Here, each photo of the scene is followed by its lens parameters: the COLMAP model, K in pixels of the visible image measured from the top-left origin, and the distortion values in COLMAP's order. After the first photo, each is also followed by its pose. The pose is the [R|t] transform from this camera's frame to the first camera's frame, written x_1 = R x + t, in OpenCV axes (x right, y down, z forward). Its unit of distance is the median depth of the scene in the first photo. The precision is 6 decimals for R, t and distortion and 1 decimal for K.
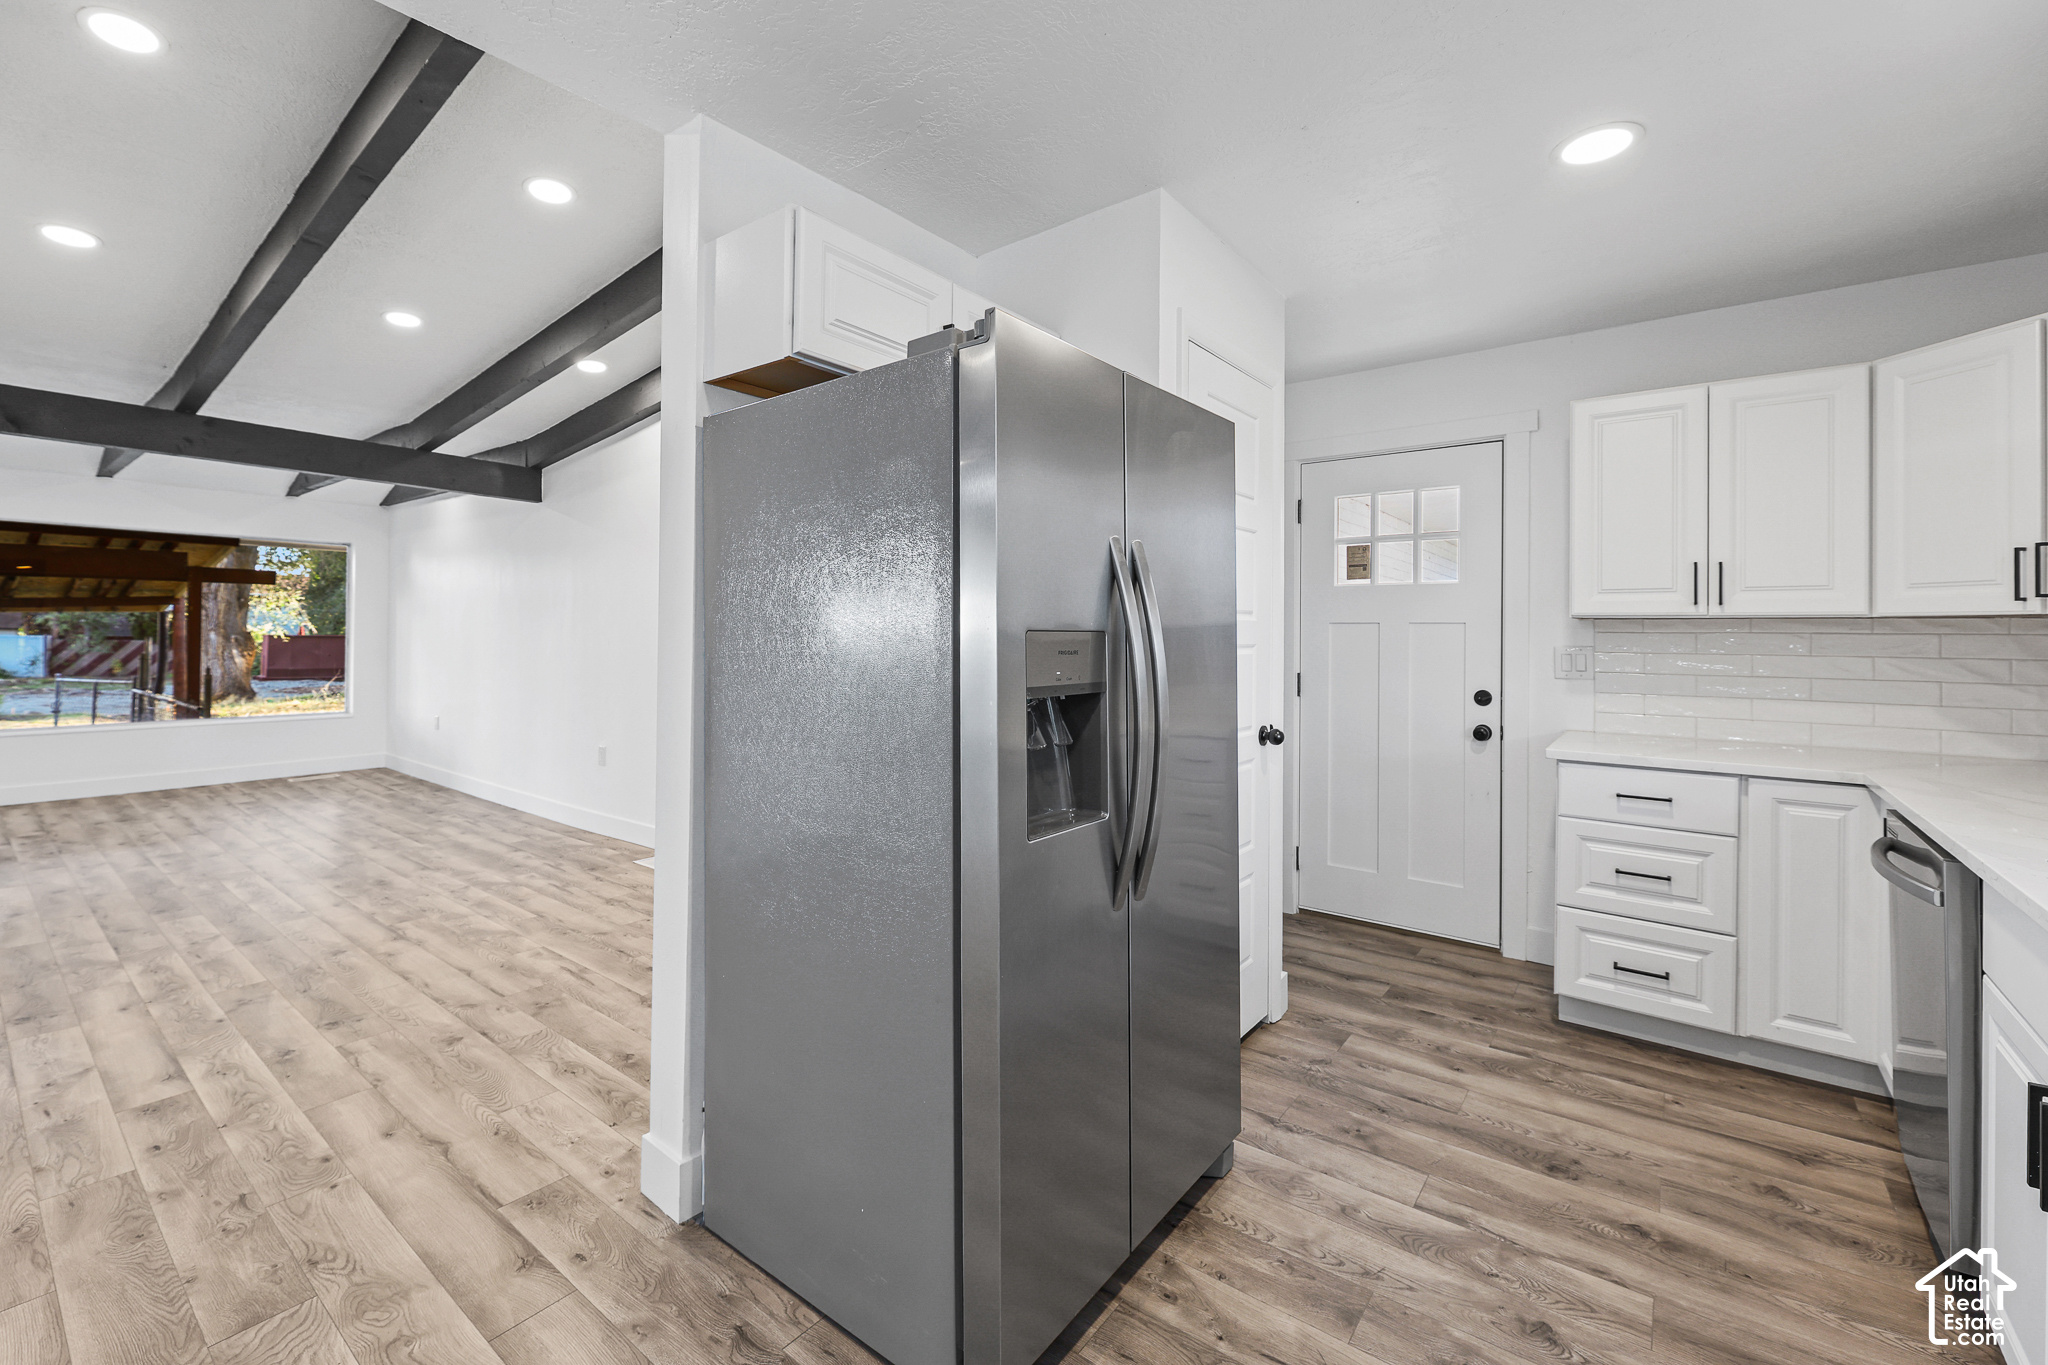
lens RADIAL K [[862.7, 0, 1040.2], [0, 862.7, 638.1], [0, 0, 1]] dist [-0.001070, -0.002719]
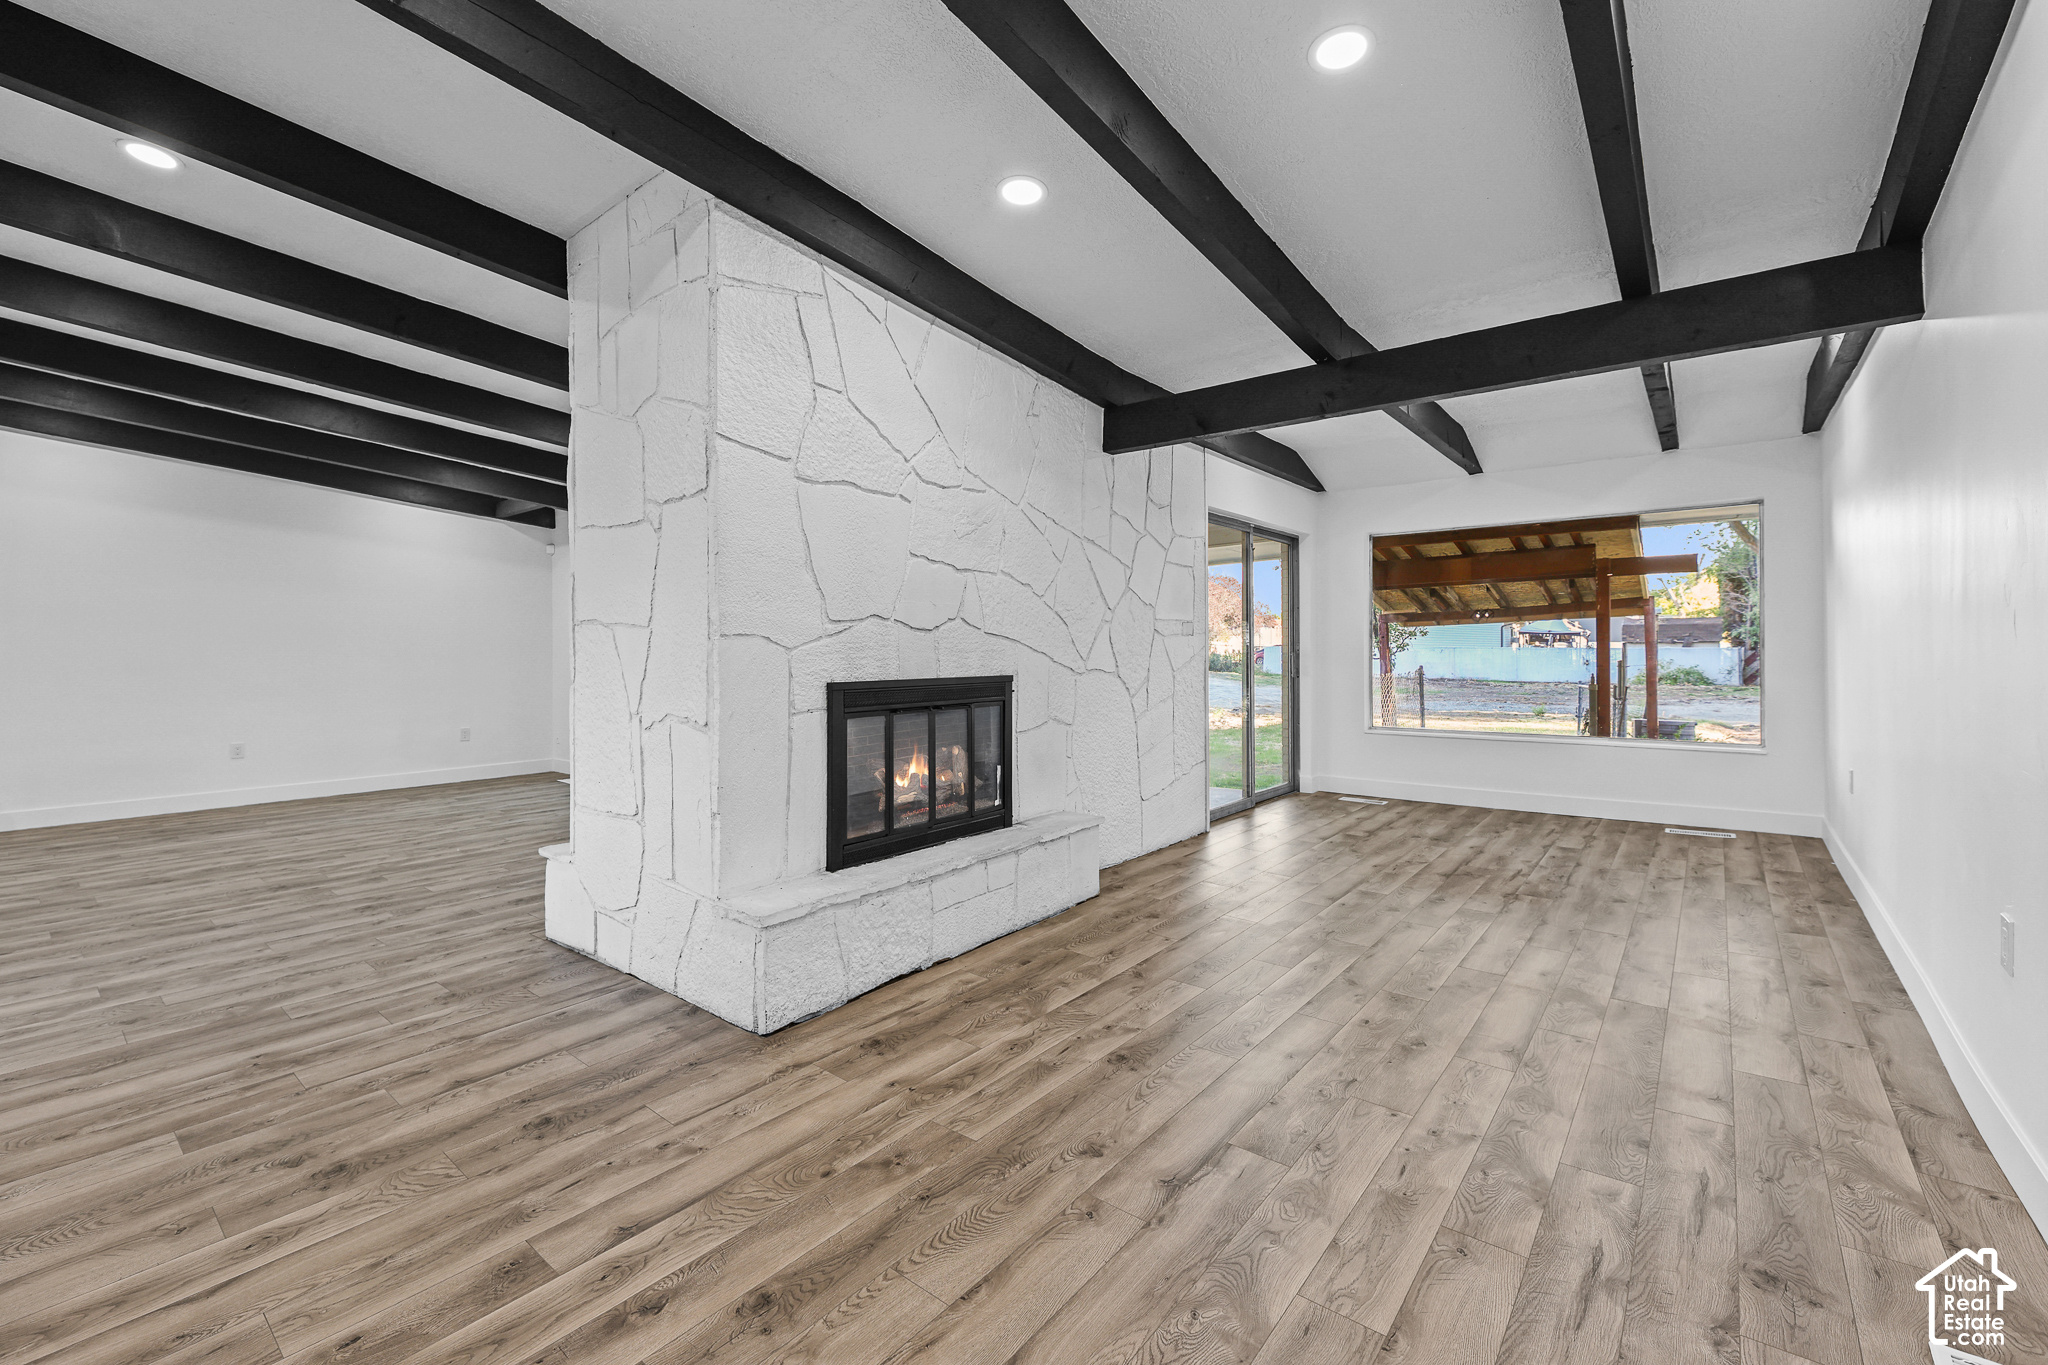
lens RADIAL K [[862.7, 0, 1040.2], [0, 862.7, 638.1], [0, 0, 1]] dist [-0.001070, -0.002719]
pose [[-0.034739, -0.017030, -0.999251, -0.312239], [0.000243, 0.999855, -0.017049, 0.034690], [0.999396, -0.000835, -0.034730, 1.405648]]
